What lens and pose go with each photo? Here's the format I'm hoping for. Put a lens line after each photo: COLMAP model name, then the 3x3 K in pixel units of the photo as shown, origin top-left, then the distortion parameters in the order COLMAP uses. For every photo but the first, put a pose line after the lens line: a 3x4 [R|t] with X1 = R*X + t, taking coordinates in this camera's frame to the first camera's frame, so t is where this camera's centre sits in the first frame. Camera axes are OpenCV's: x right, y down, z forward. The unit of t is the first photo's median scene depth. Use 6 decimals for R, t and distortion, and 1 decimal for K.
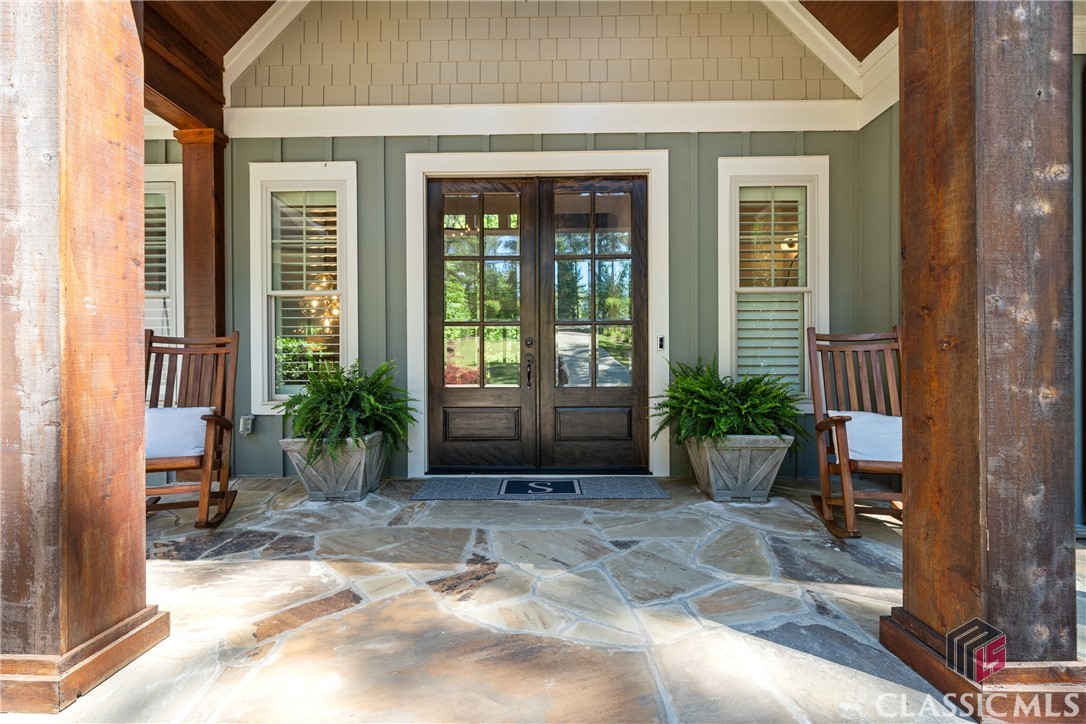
lens RADIAL K [[454.8, 0, 547.5], [0, 454.8, 361.5], [0, 0, 1]] dist [-0.002039, 0.000396]
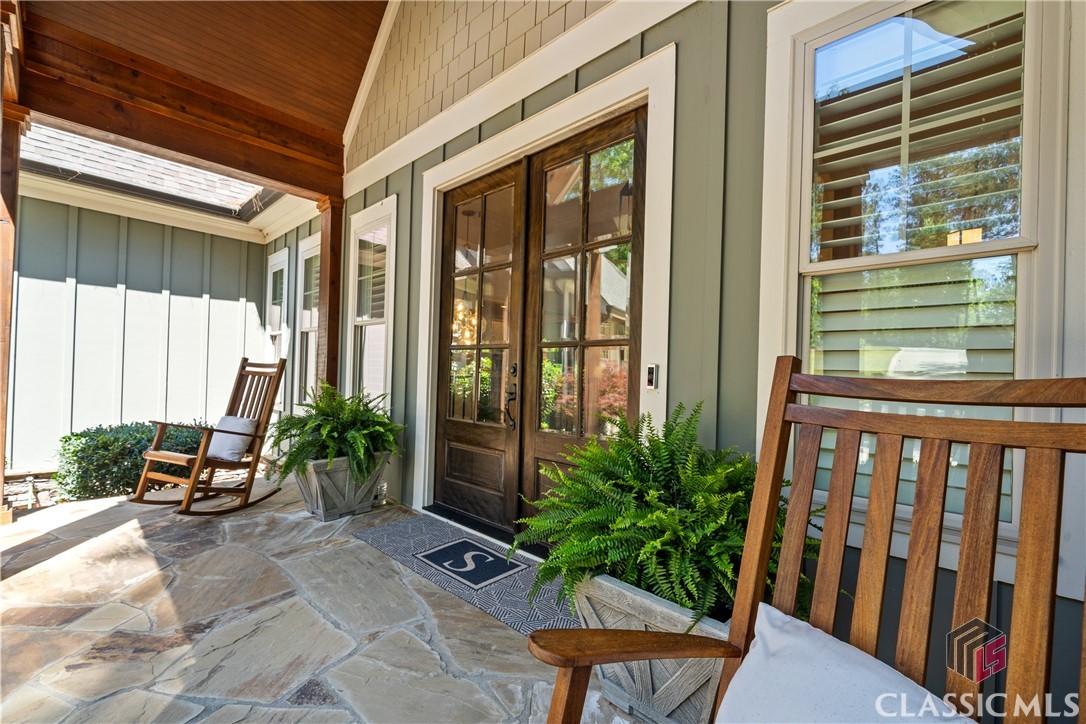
lens RADIAL K [[454.8, 0, 542.5], [0, 454.8, 366.5], [0, 0, 1]] dist [-0.002039, 0.000396]
pose [[0.730601, 0.017981, -0.682568, 0.693682], [-0.025950, 0.999662, -0.001442, -0.063877], [0.682311, 0.018766, 0.730821, 0.603643]]
